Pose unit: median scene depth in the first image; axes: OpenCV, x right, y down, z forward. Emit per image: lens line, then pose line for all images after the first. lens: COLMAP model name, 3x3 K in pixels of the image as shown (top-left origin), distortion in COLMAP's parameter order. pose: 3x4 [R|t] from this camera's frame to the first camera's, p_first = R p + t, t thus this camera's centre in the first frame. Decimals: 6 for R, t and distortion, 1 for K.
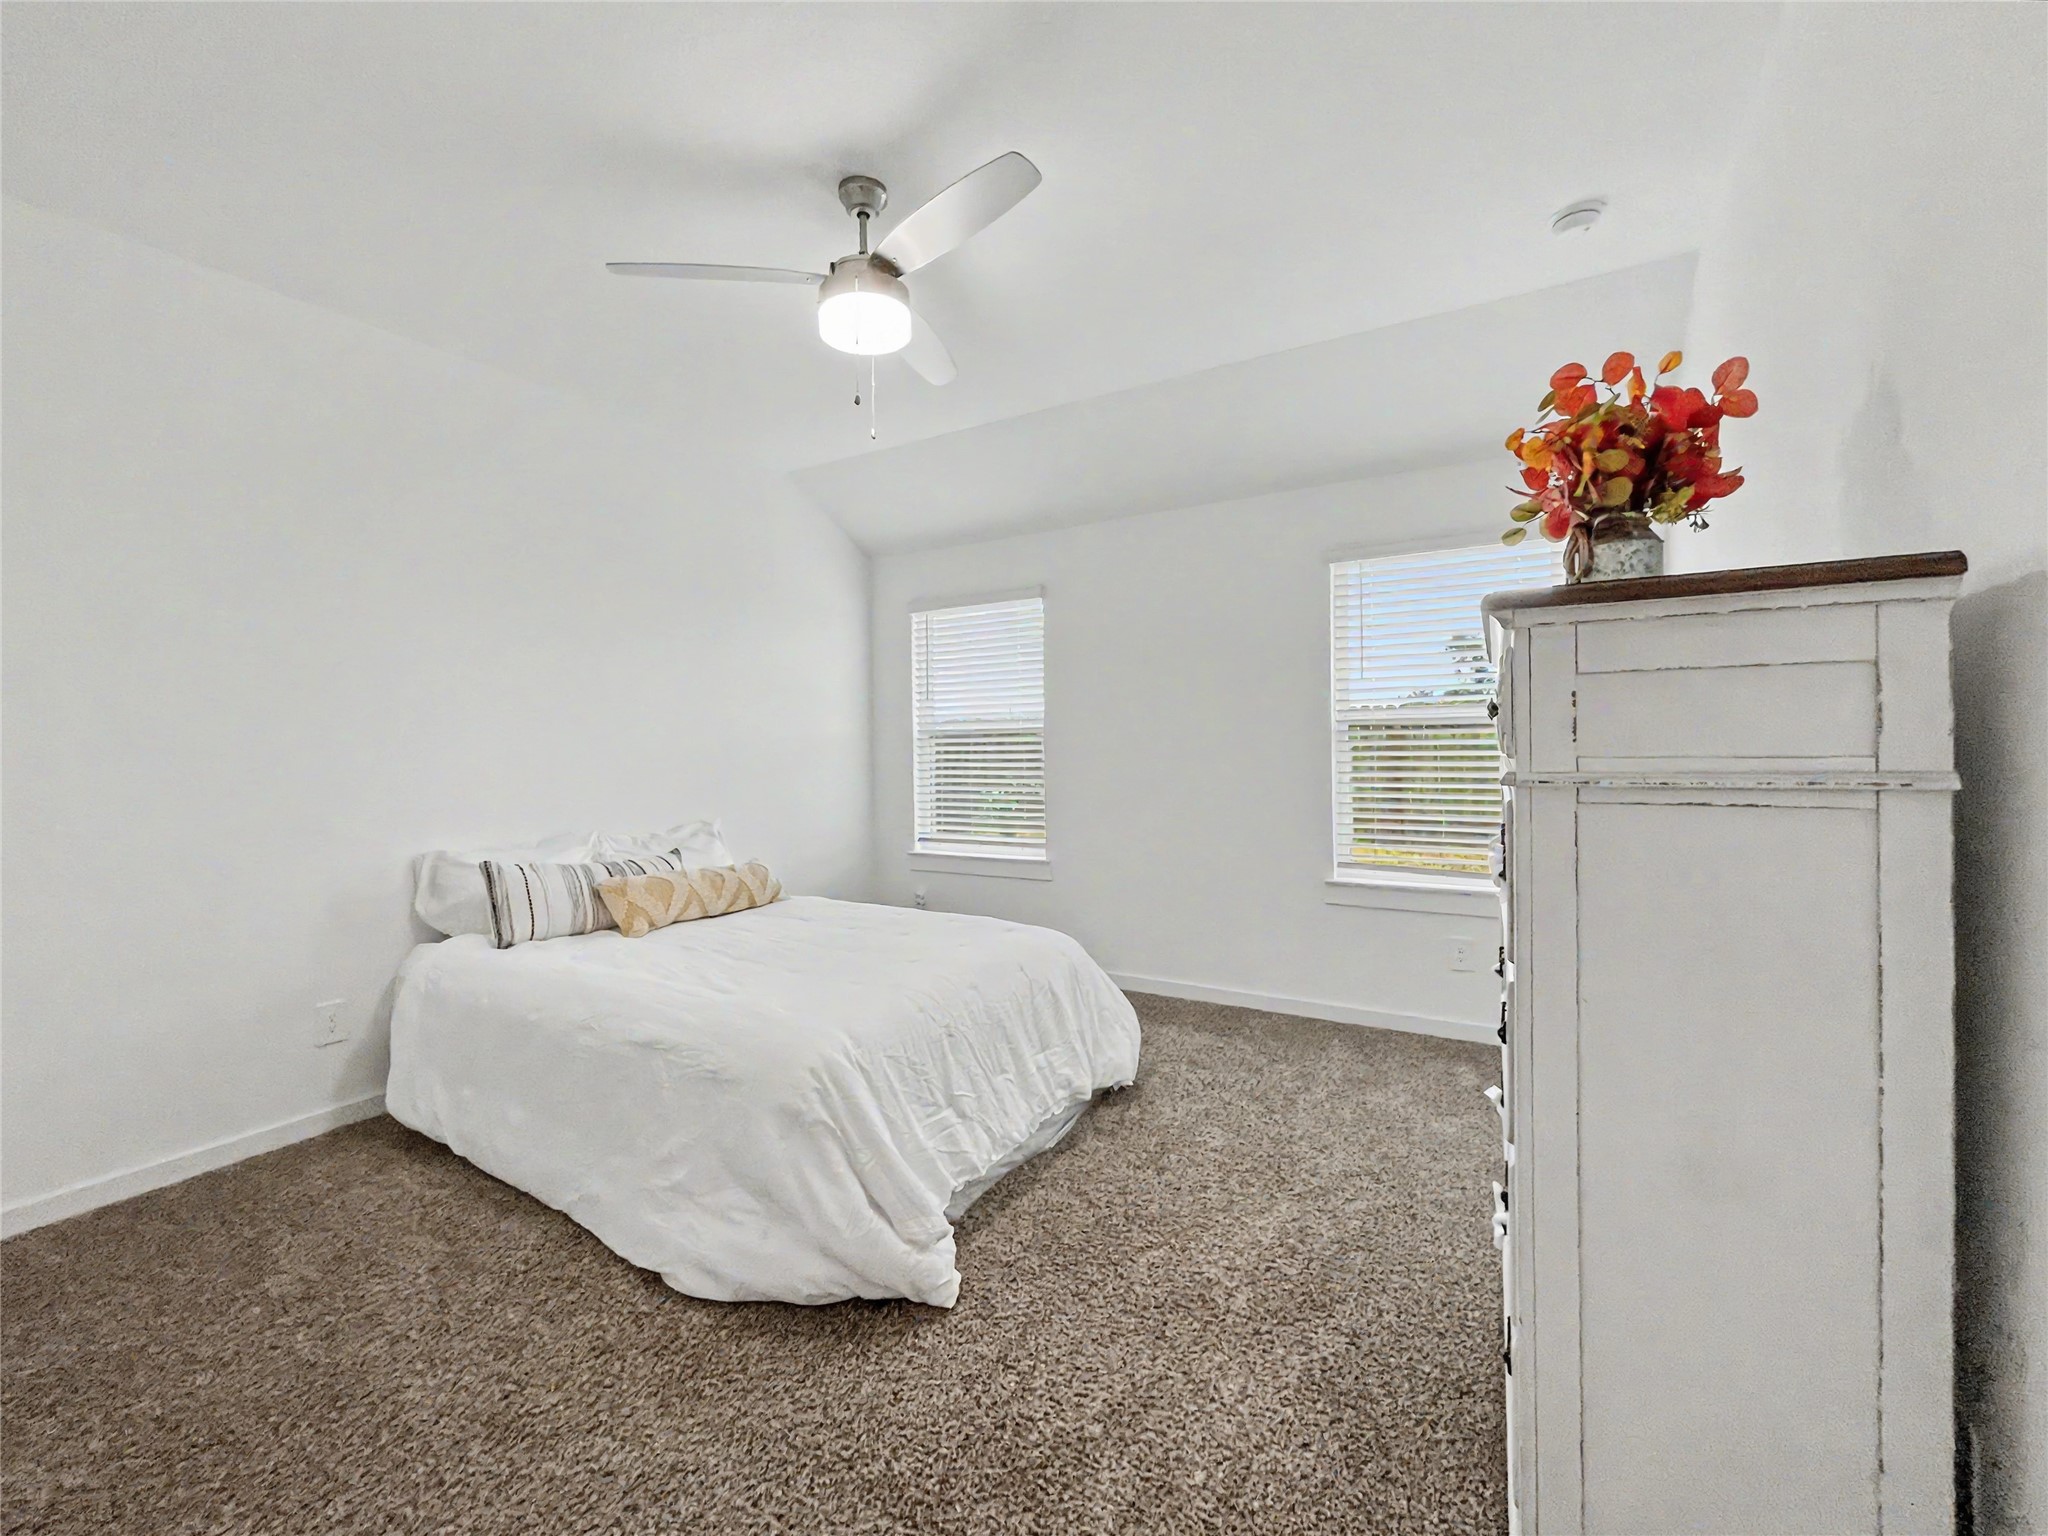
lens RADIAL K [[809.4, 0, 1020.5], [0, 809.4, 750.4], [0, 0, 1]] dist [0.002732, -0.000473]
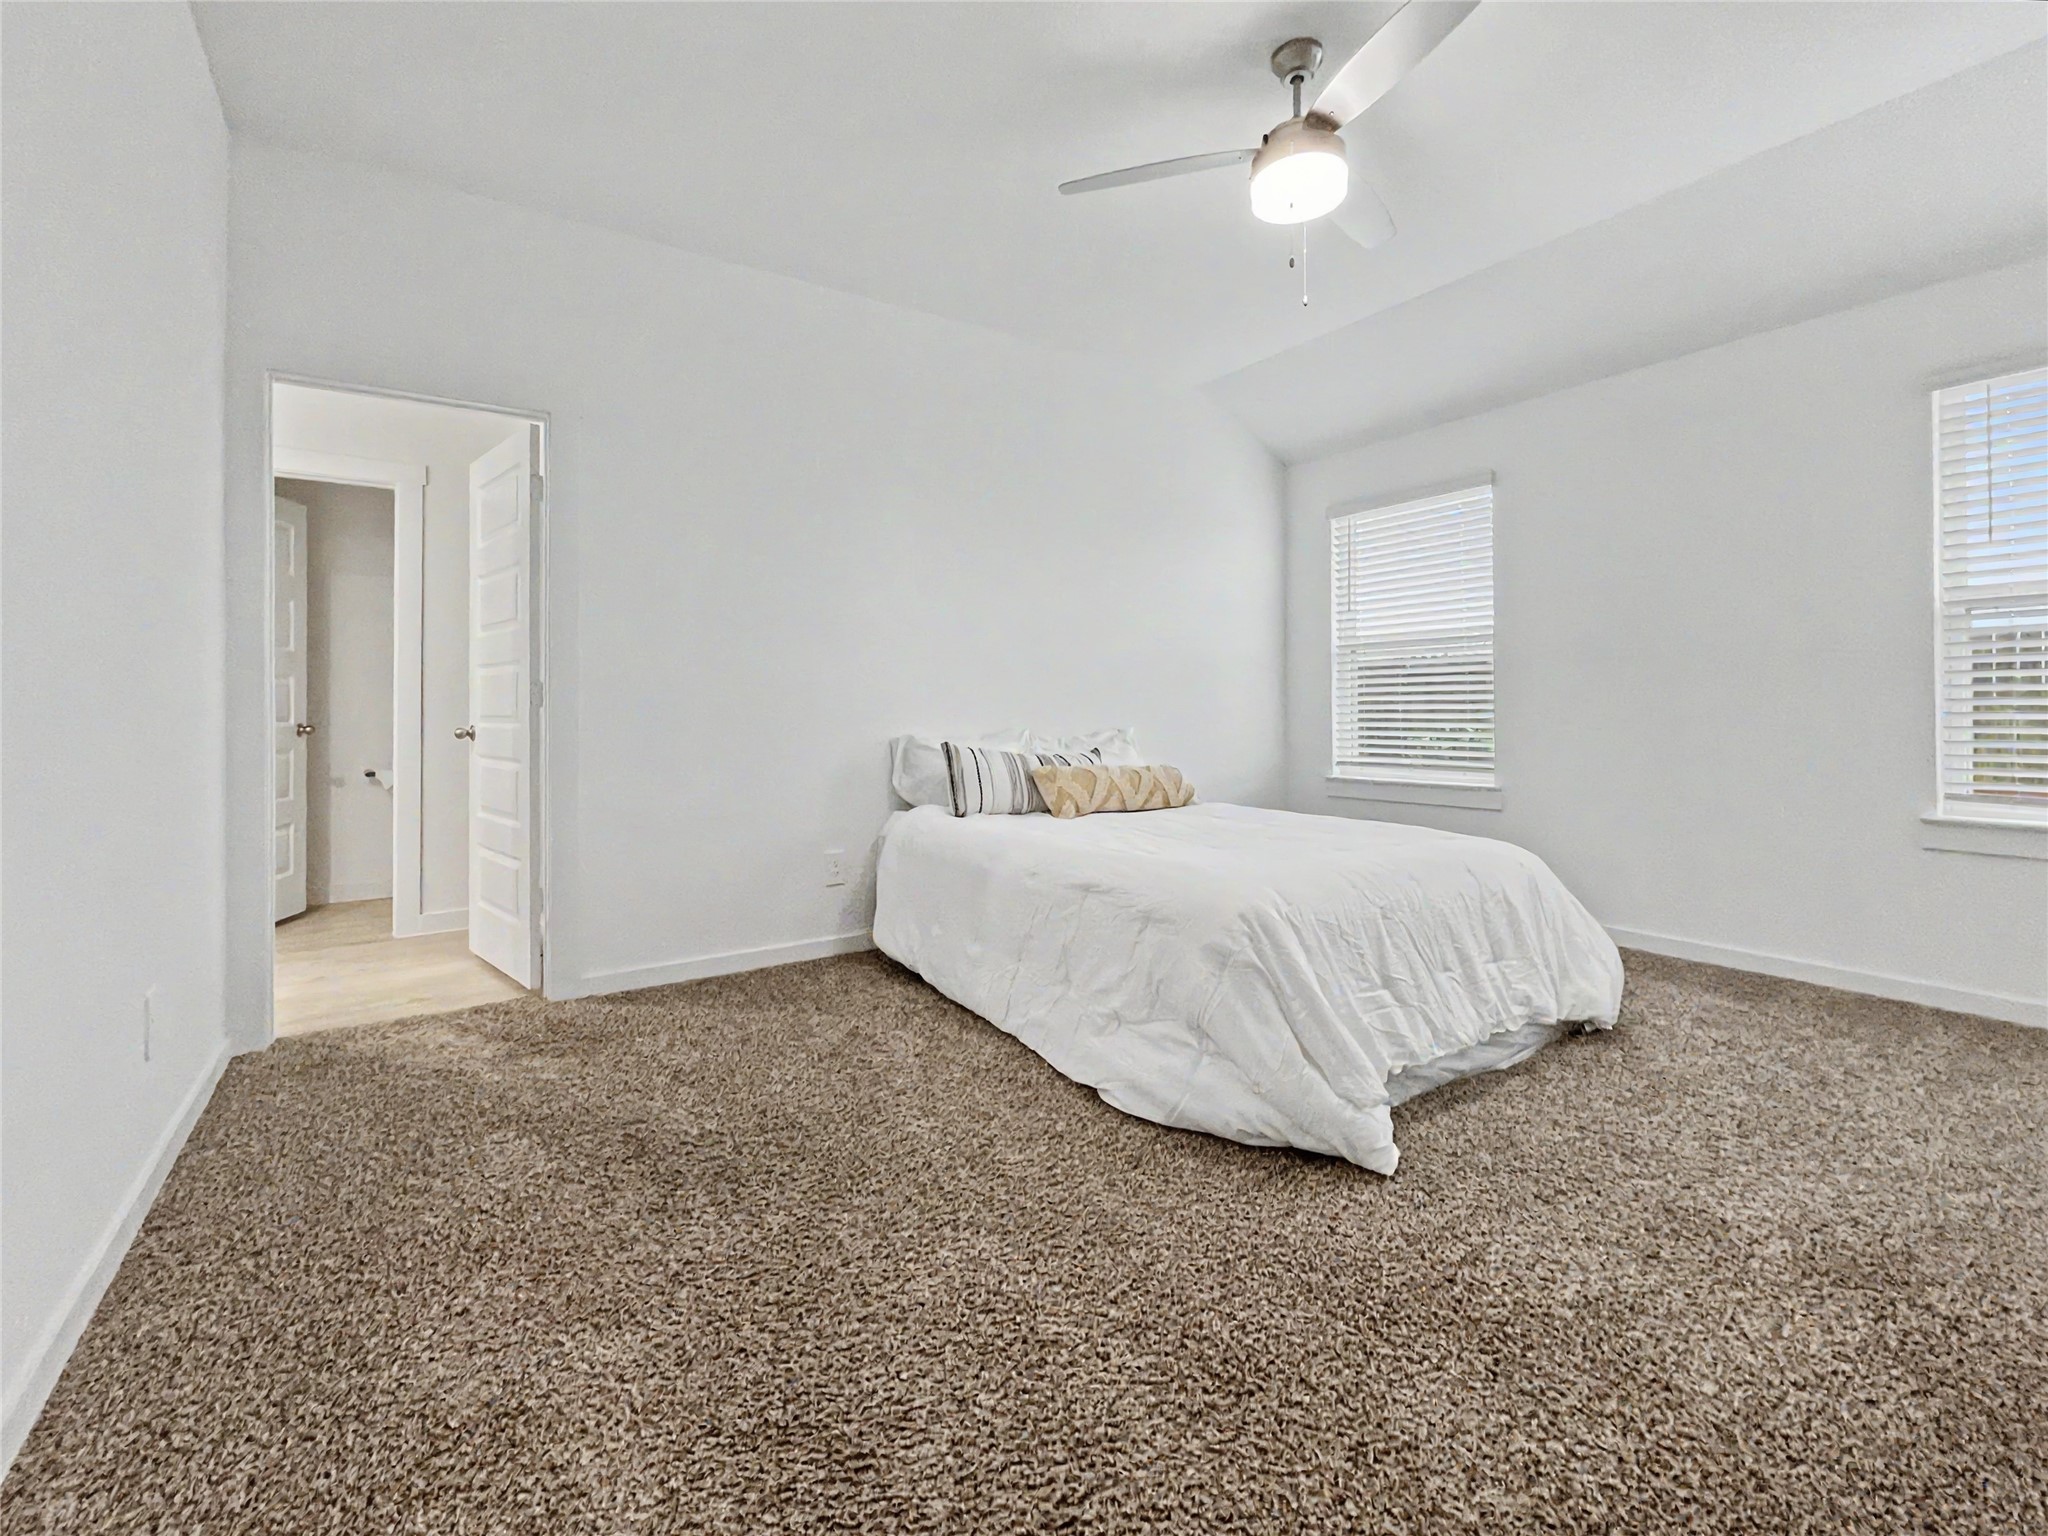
lens RADIAL K [[913.5, 0, 1017.4], [0, 913.5, 757.9], [0, 0, 1]] dist [-0.004627, 0.000346]
pose [[0.907846, 0.010738, -0.419166, -0.033319], [-0.017050, 0.999791, -0.011315, 0.189144], [0.418957, 0.017419, 0.907839, -0.134401]]
